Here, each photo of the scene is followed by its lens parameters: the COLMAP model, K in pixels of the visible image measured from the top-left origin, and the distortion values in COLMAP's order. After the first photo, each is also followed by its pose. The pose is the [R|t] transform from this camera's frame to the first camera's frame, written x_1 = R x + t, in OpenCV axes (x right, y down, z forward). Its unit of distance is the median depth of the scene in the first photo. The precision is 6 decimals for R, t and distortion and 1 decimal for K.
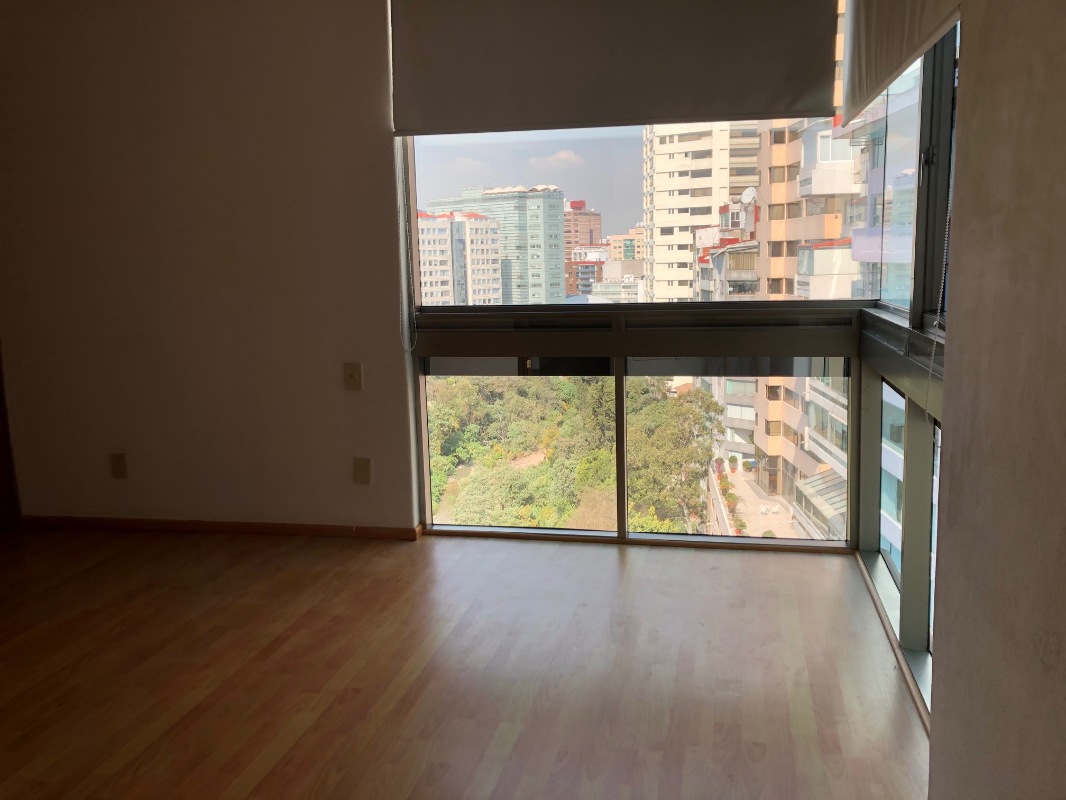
lens RADIAL K [[881.0, 0, 533.0], [0, 881.0, 400.0], [0, 0, 1]] dist [0.058891, -0.083797]
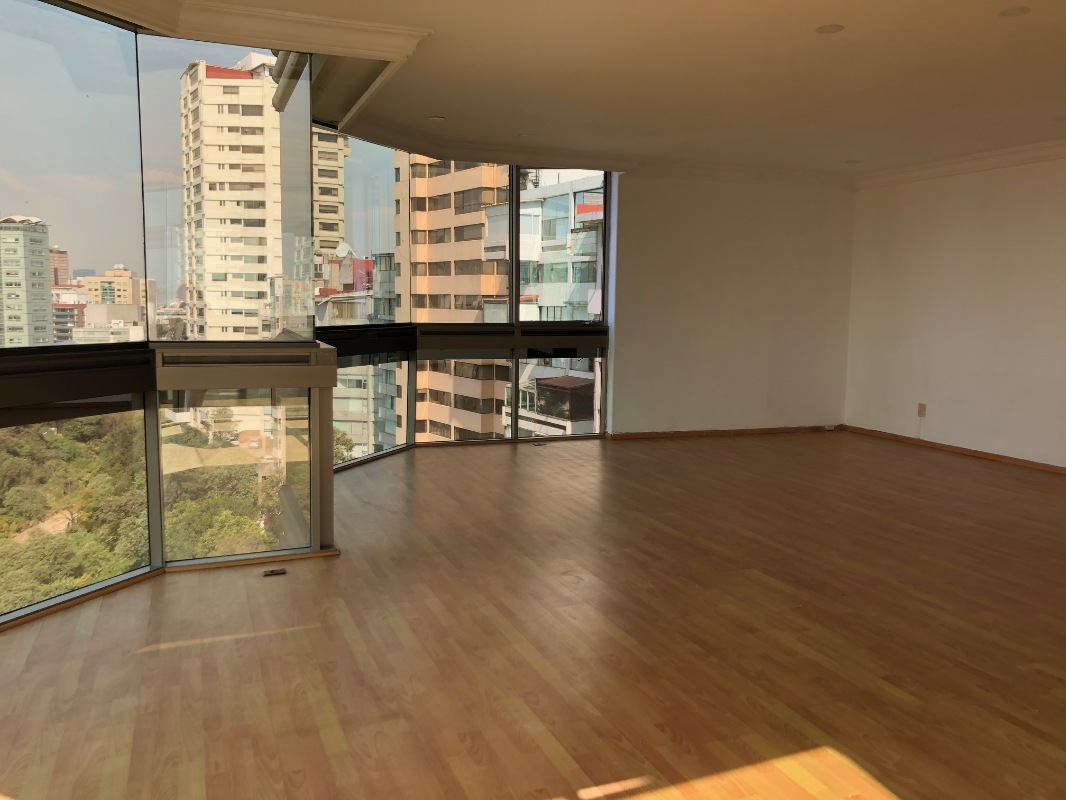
lens RADIAL K [[881.0, 0, 533.0], [0, 881.0, 400.0], [0, 0, 1]] dist [0.058891, -0.083797]
pose [[0.821394, -0.025682, 0.569783, -0.701346], [0.057908, 0.997579, -0.038516, 0.023280], [-0.567414, 0.064632, 0.820892, -0.018459]]
